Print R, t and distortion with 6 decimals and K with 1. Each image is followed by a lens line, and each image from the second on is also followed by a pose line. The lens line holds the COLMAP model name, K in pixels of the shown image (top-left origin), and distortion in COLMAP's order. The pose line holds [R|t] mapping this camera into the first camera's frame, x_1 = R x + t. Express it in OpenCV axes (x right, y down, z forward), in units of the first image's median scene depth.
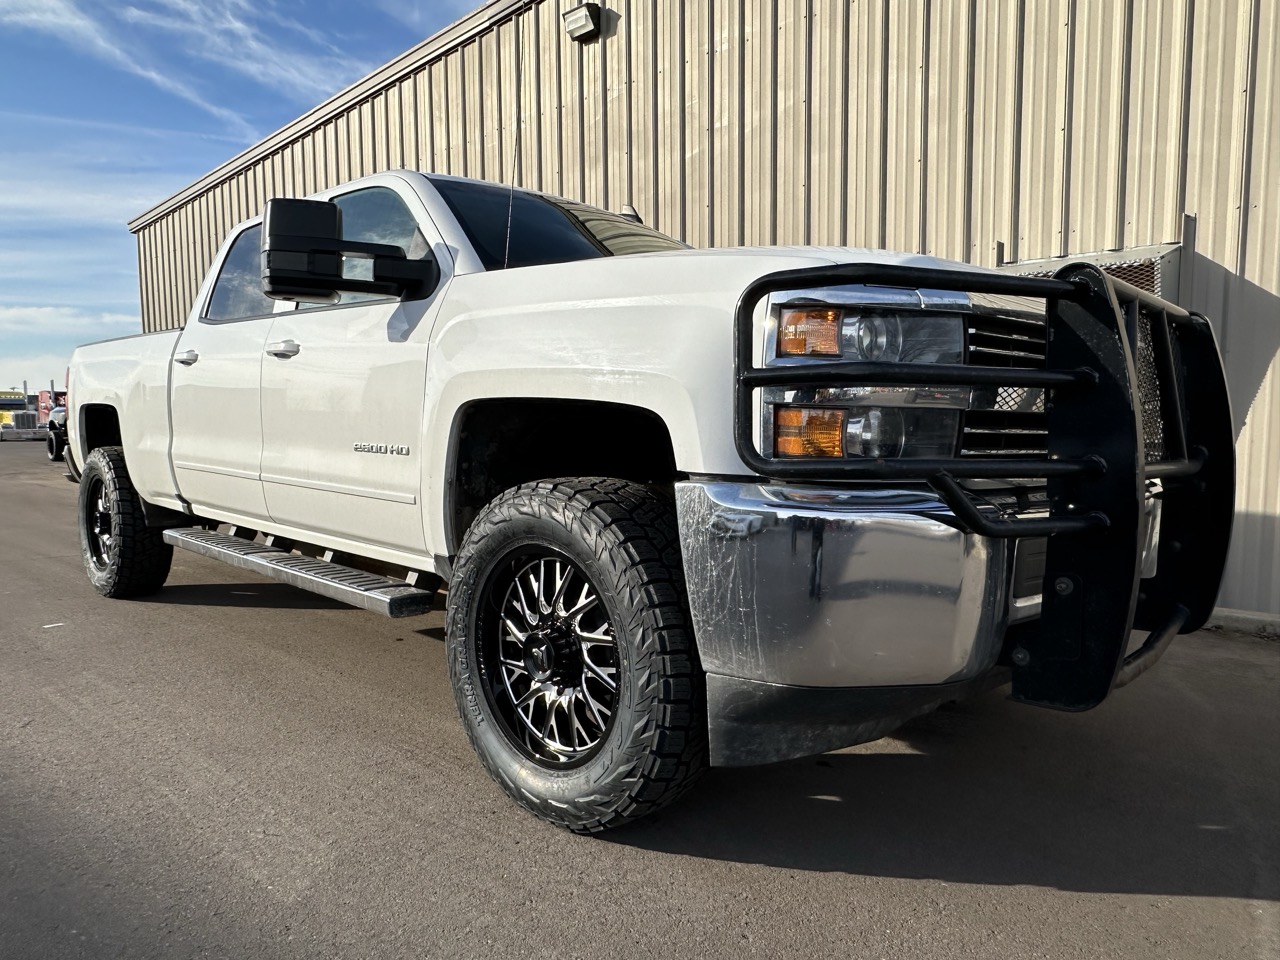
lens RADIAL K [[840.3, 0, 642.9], [0, 840.3, 472.4], [0, 0, 1]] dist [-0.006734, 0.014469]
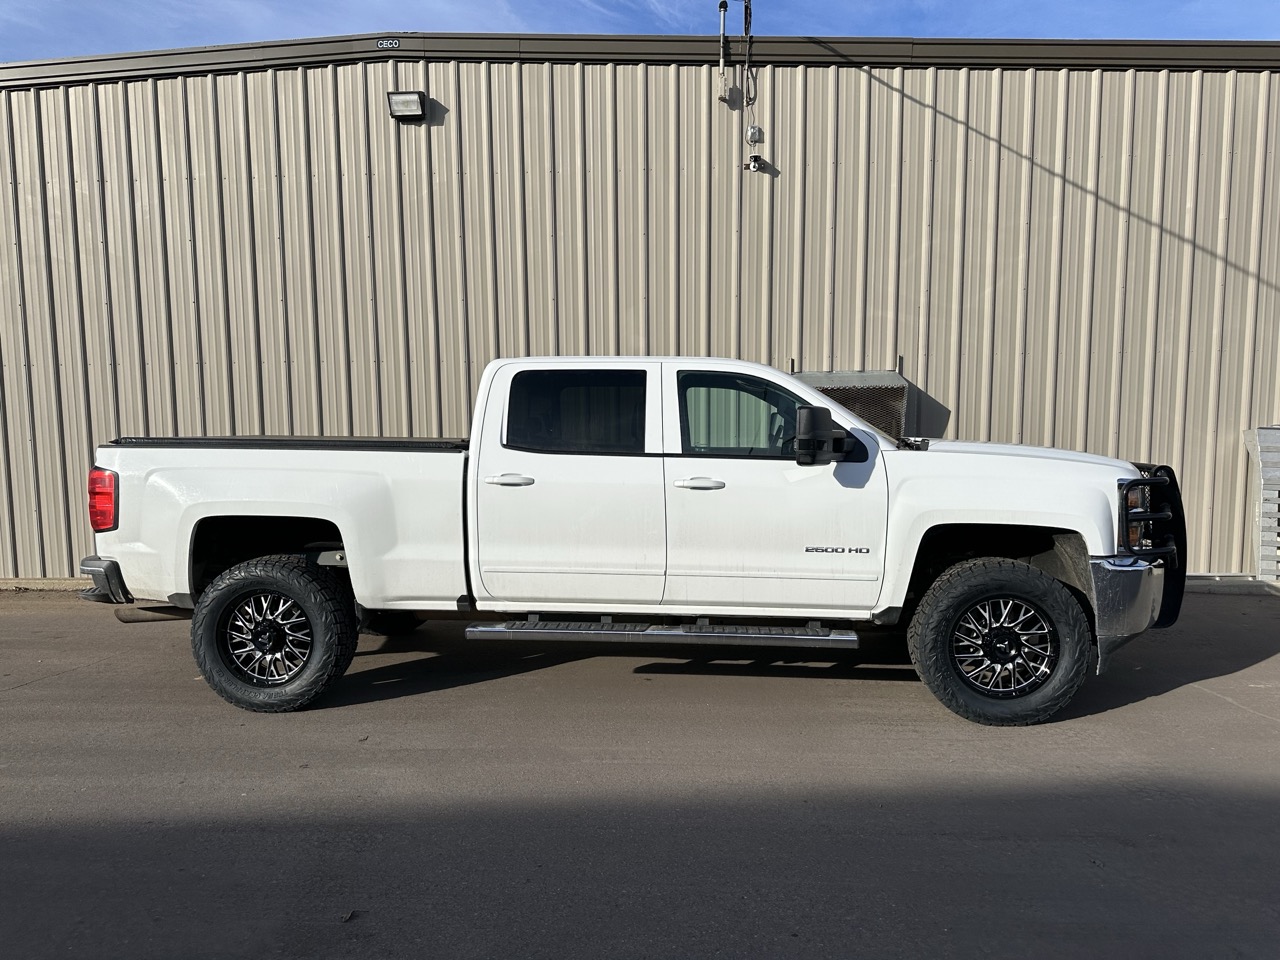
lens RADIAL K [[881.1, 0, 611.0], [0, 881.1, 468.1], [0, 0, 1]] dist [0.056003, -0.048529]
pose [[0.780155, -0.047758, 0.623761, -1.780434], [0.047983, 0.998713, 0.016454, -0.245287], [-0.623743, 0.017093, 0.781442, -0.099511]]
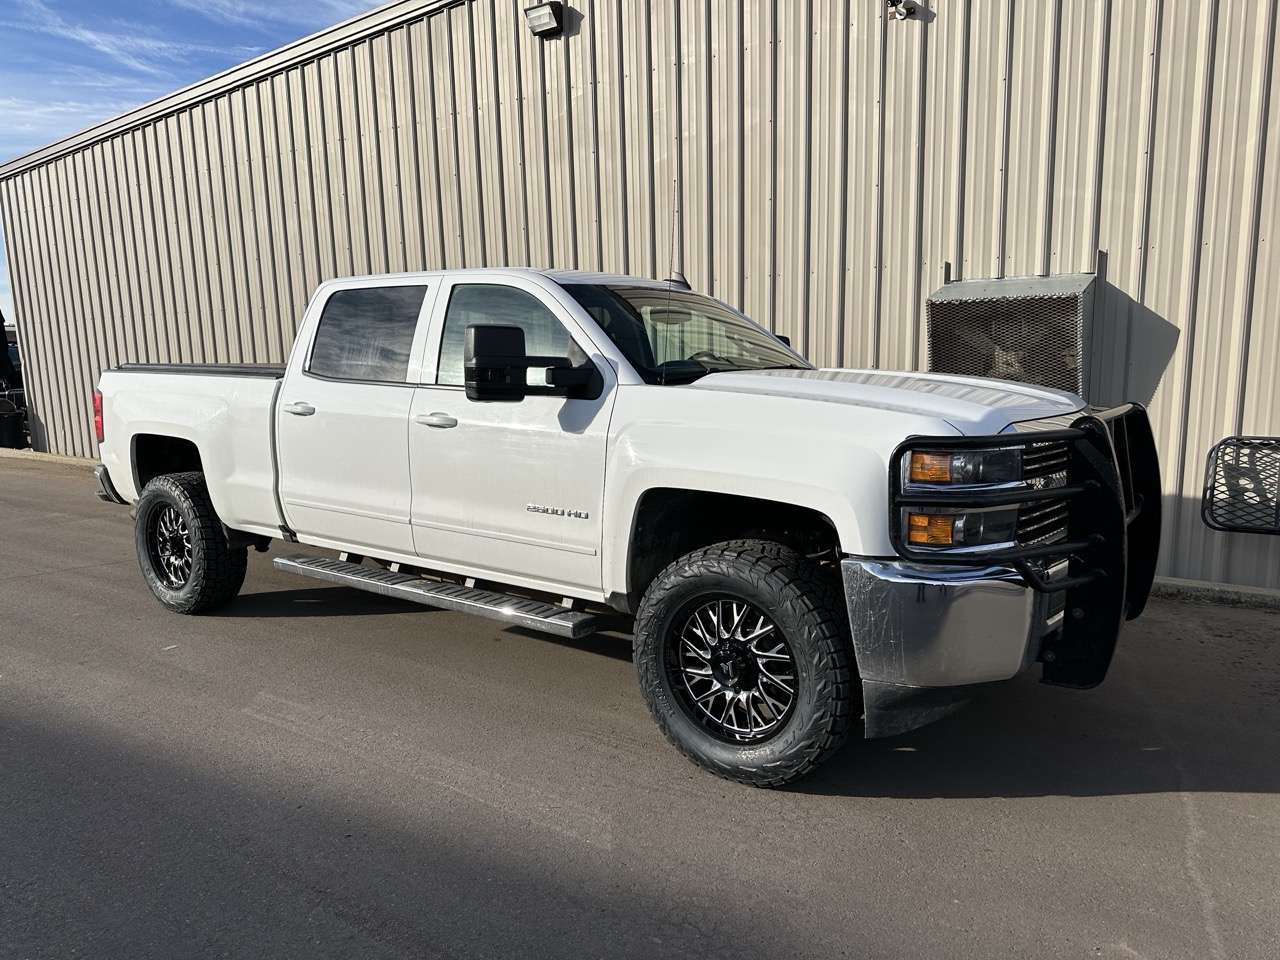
lens RADIAL K [[881.1, 0, 643.5], [0, 881.1, 457.3], [0, 0, 1]] dist [0.056003, -0.048529]
pose [[0.989423, -0.036011, 0.140517, -0.372584], [0.027290, 0.997608, 0.063504, -0.198322], [-0.142467, -0.058997, 0.988040, -0.375015]]
